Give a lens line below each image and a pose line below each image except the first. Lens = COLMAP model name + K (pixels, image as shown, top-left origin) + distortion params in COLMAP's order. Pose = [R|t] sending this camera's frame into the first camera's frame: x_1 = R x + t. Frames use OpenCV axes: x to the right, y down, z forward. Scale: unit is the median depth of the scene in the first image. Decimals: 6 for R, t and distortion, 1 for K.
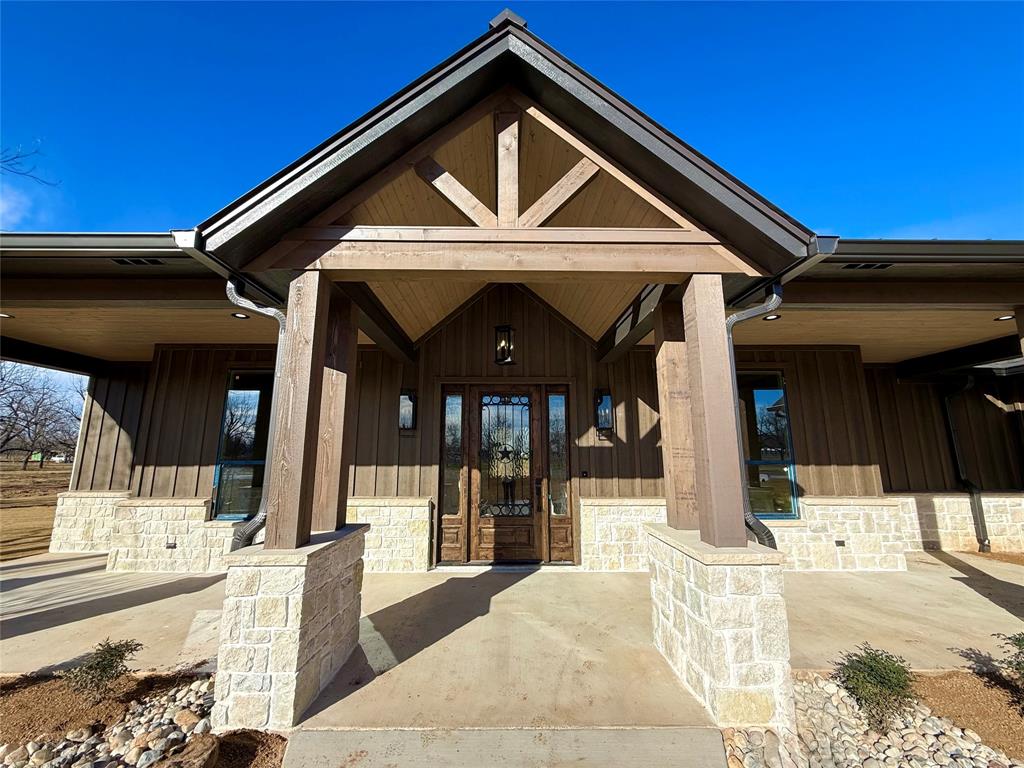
lens RADIAL K [[407.4, 0, 508.2], [0, 407.4, 383.7], [0, 0, 1]] dist [-0.001775, 0.000233]
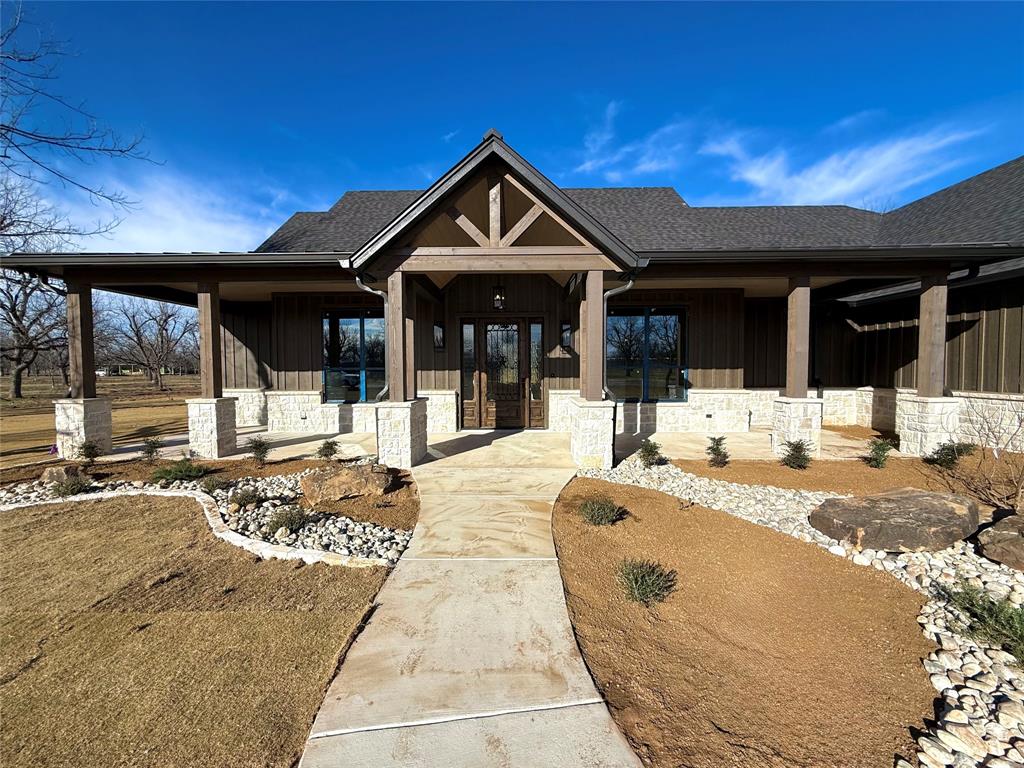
lens RADIAL K [[407.4, 0, 508.2], [0, 407.4, 383.7], [0, 0, 1]] dist [-0.001775, 0.000233]
pose [[0.999540, -0.003694, -0.030106, 0.065749], [0.010002, 0.977181, 0.212171, -0.085420], [0.028635, -0.212375, 0.976769, -0.574852]]
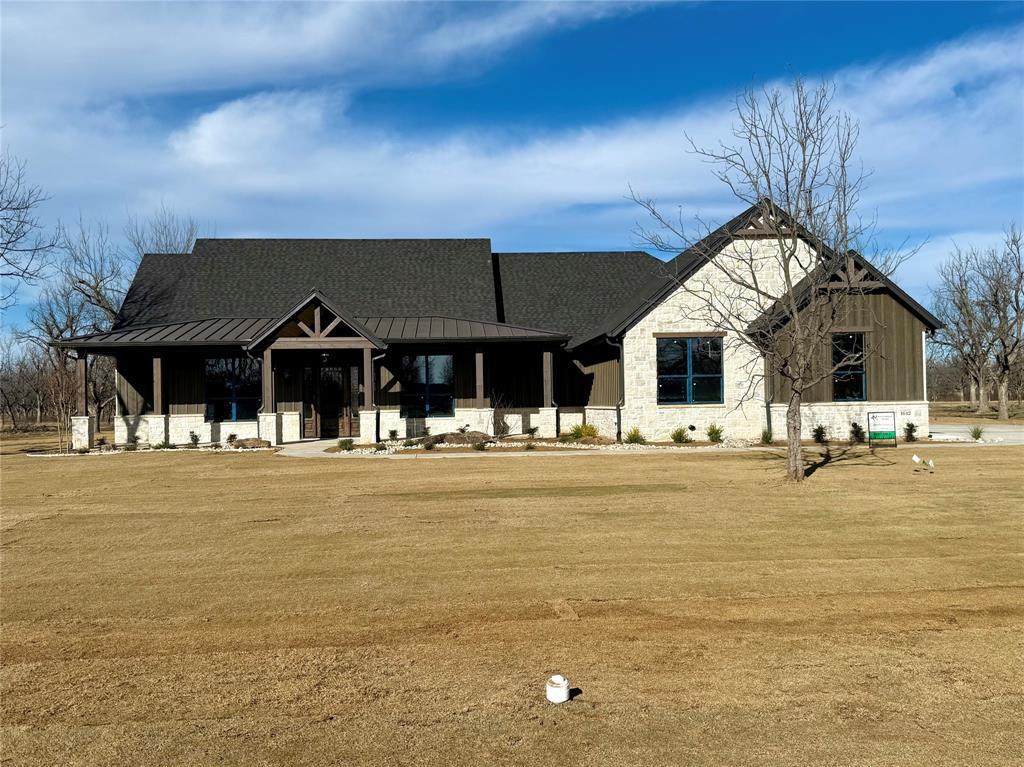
lens RADIAL K [[866.4, 0, 512.6], [0, 866.4, 387.6], [0, 0, 1]] dist [0.063959, -0.000151]
pose [[0.996829, -0.019966, 0.077028, 0.684945], [0.007336, 0.986947, 0.160880, -0.691511], [-0.079235, -0.159805, 0.983964, -4.215855]]
